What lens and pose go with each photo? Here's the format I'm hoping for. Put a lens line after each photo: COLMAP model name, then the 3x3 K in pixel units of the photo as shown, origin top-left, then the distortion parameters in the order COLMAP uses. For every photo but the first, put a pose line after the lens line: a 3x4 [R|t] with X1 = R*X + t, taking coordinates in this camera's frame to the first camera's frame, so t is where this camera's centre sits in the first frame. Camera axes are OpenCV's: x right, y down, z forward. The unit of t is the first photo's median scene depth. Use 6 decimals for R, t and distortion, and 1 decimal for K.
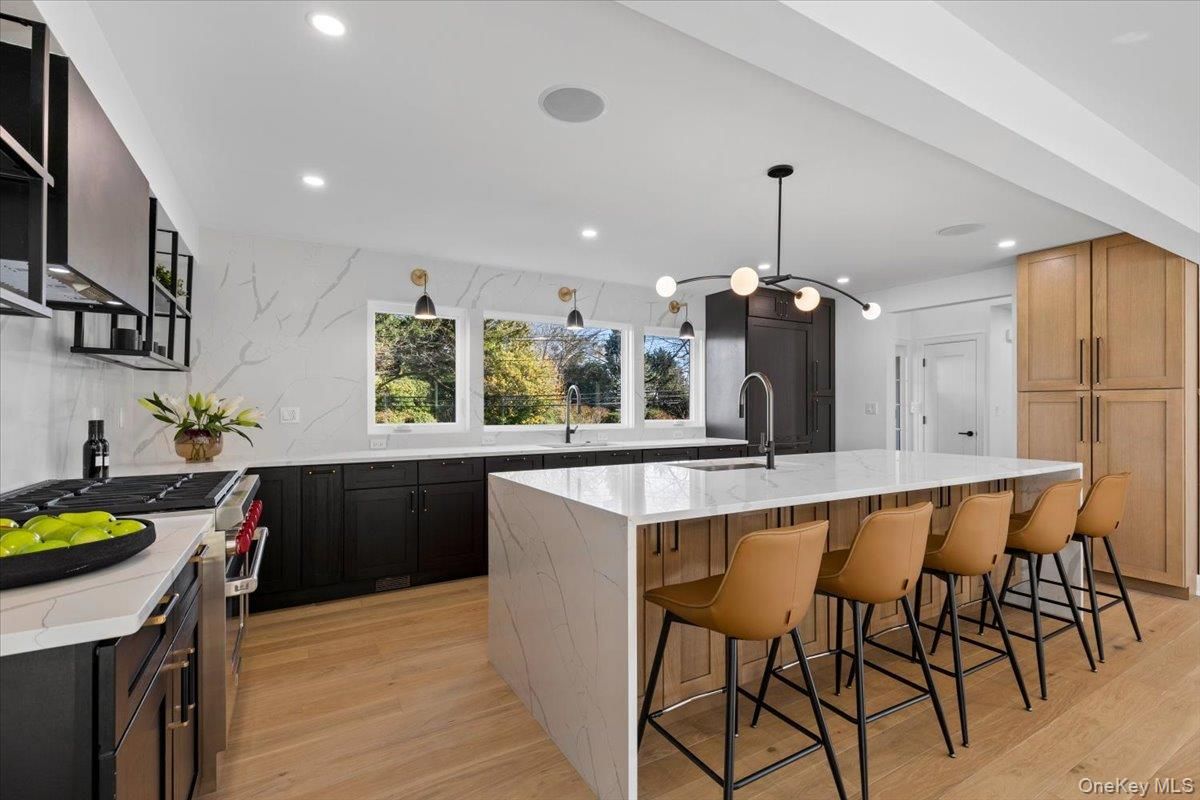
lens RADIAL K [[537.9, 0, 599.8], [0, 537.9, 407.0], [0, 0, 1]] dist [0.003053, 0.000326]
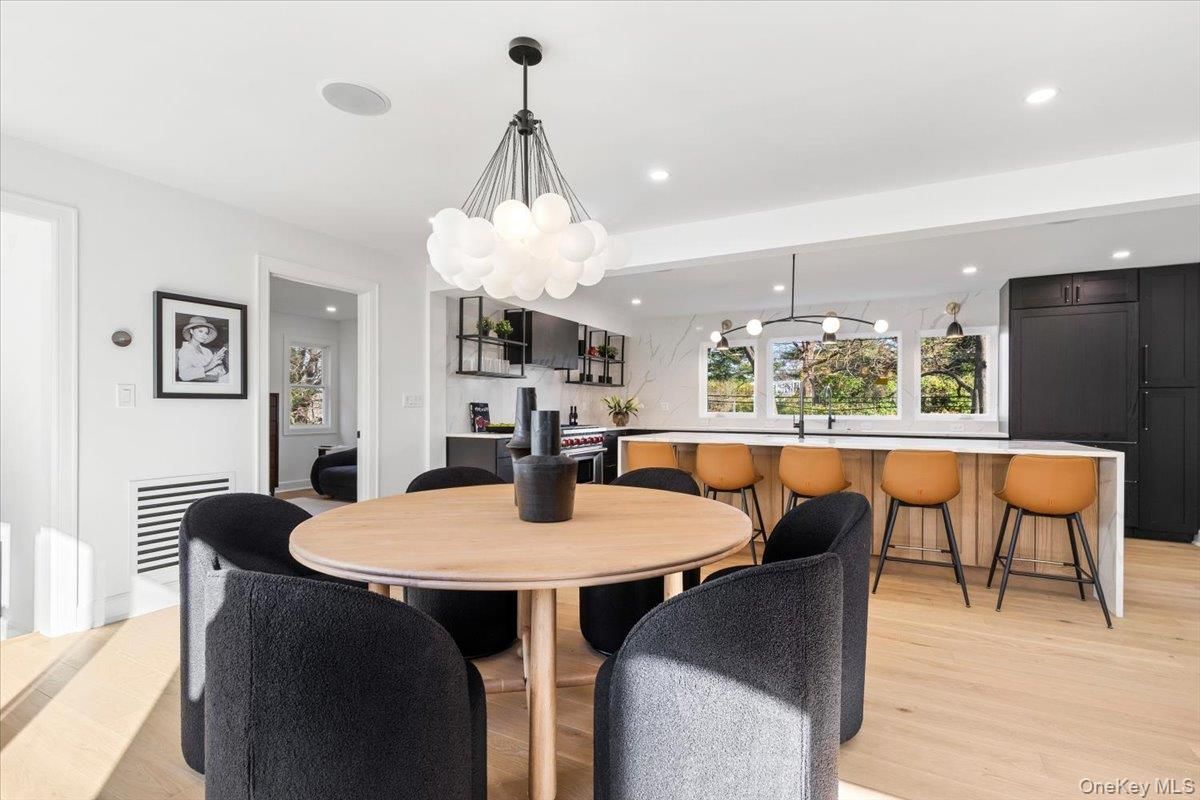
lens RADIAL K [[537.9, 0, 593.2], [0, 537.9, 406.3], [0, 0, 1]] dist [0.003053, 0.000326]
pose [[0.497562, 0.002862, -0.867424, 0.800677], [-0.001703, 0.999996, 0.002323, 0.008893], [0.867427, 0.000322, 0.497565, -0.163384]]
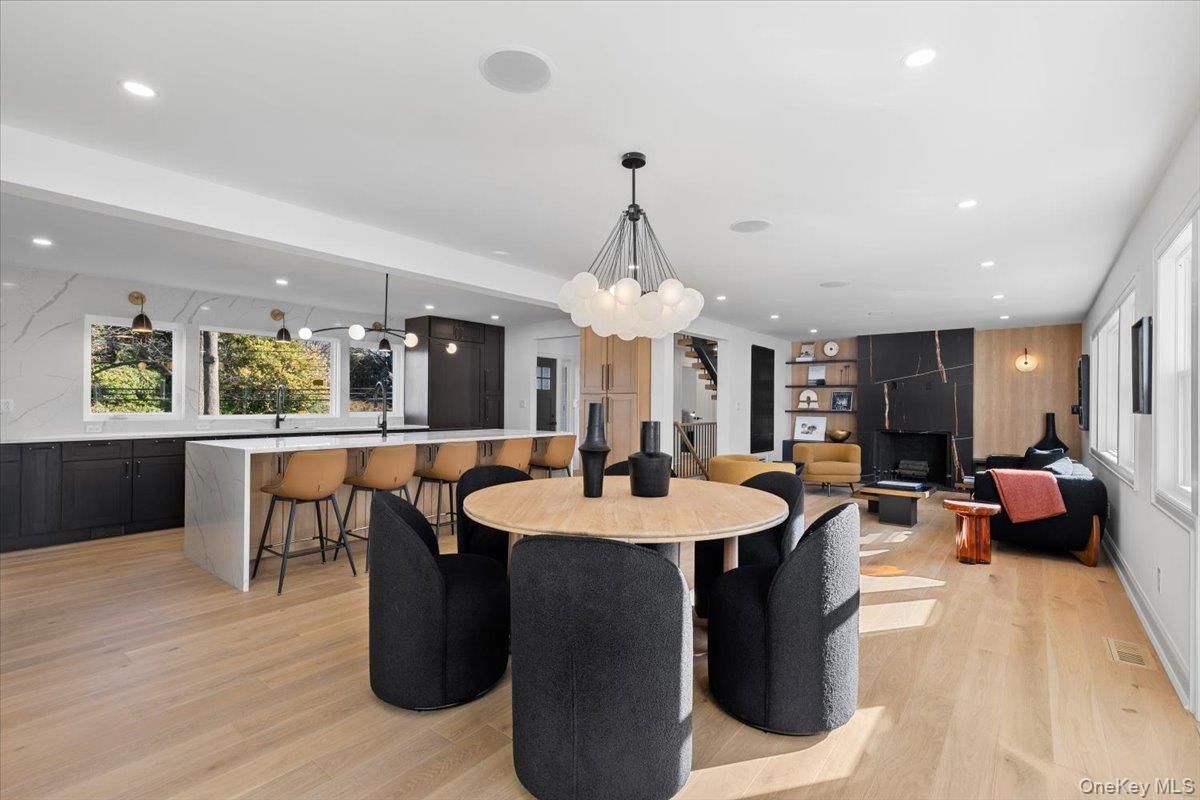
lens RADIAL K [[537.9, 0, 597.3], [0, 537.9, 399.5], [0, 0, 1]] dist [0.003053, 0.000326]
pose [[0.931064, 0.008542, 0.364755, 0.186777], [-0.006278, 0.999953, -0.007392, 0.000956], [-0.364801, 0.004593, 0.931074, -0.504743]]
